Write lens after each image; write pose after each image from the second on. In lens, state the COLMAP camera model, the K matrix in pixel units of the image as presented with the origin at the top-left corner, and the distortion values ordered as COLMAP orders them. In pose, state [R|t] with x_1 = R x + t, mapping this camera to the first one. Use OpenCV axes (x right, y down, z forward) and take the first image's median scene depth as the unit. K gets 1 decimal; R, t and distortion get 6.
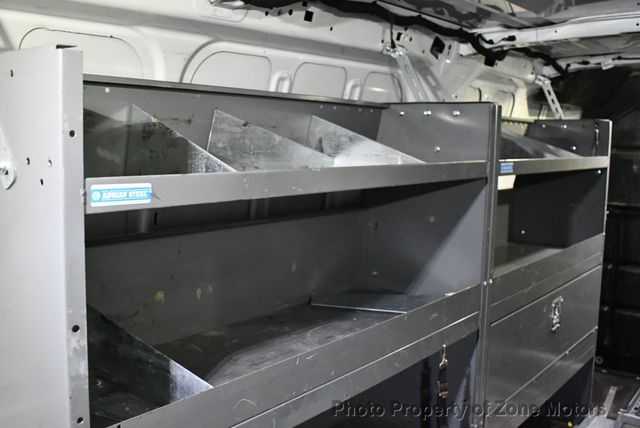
lens RADIAL K [[644.9, 0, 322.3], [0, 644.9, 214.9], [0, 0, 1]] dist [-0.092521, 0.000000]
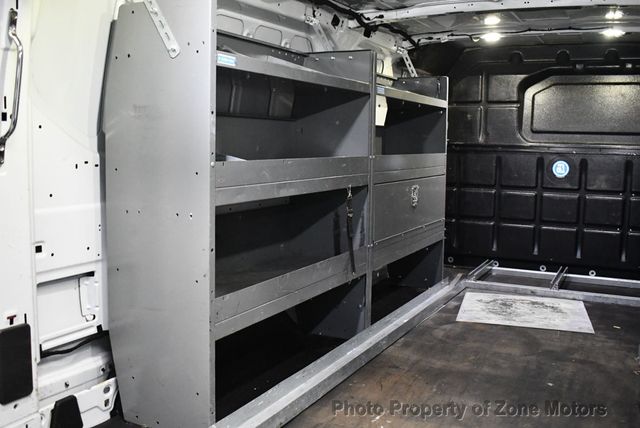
lens RADIAL K [[644.9, 0, 324.5], [0, 644.9, 208.9], [0, 0, 1]] dist [-0.092521, 0.000000]
pose [[0.980053, -0.028925, 0.196620, -0.164544], [0.031067, 0.999487, -0.007817, 0.204631], [-0.196293, 0.013769, 0.980449, -0.518158]]
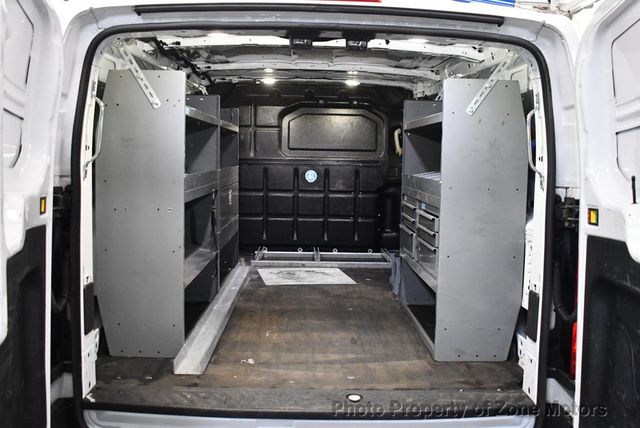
lens RADIAL K [[644.9, 0, 324.3], [0, 644.9, 216.1], [0, 0, 1]] dist [-0.092521, 0.000000]
pose [[0.768209, -0.068832, 0.636488, -0.804679], [0.075092, 0.997028, 0.017189, 0.215449], [-0.635780, 0.034591, 0.771095, -0.895984]]
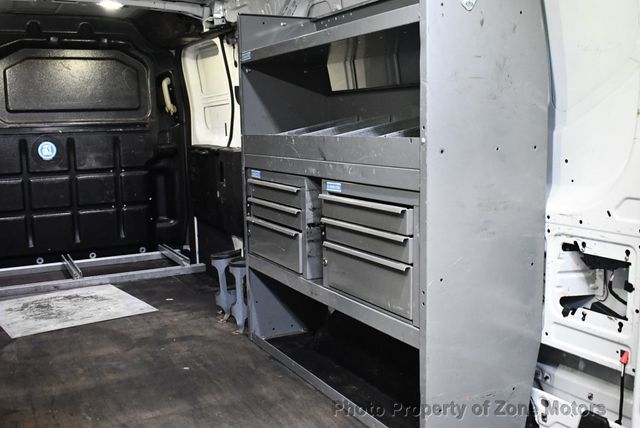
lens RADIAL K [[644.9, 0, 323.6], [0, 644.9, 214.4], [0, 0, 1]] dist [-0.092521, 0.000000]
pose [[0.396513, -0.159974, 0.903983, -0.418769], [0.137407, 0.983949, 0.113854, 0.168526], [-0.907687, 0.079069, 0.412130, -0.157503]]
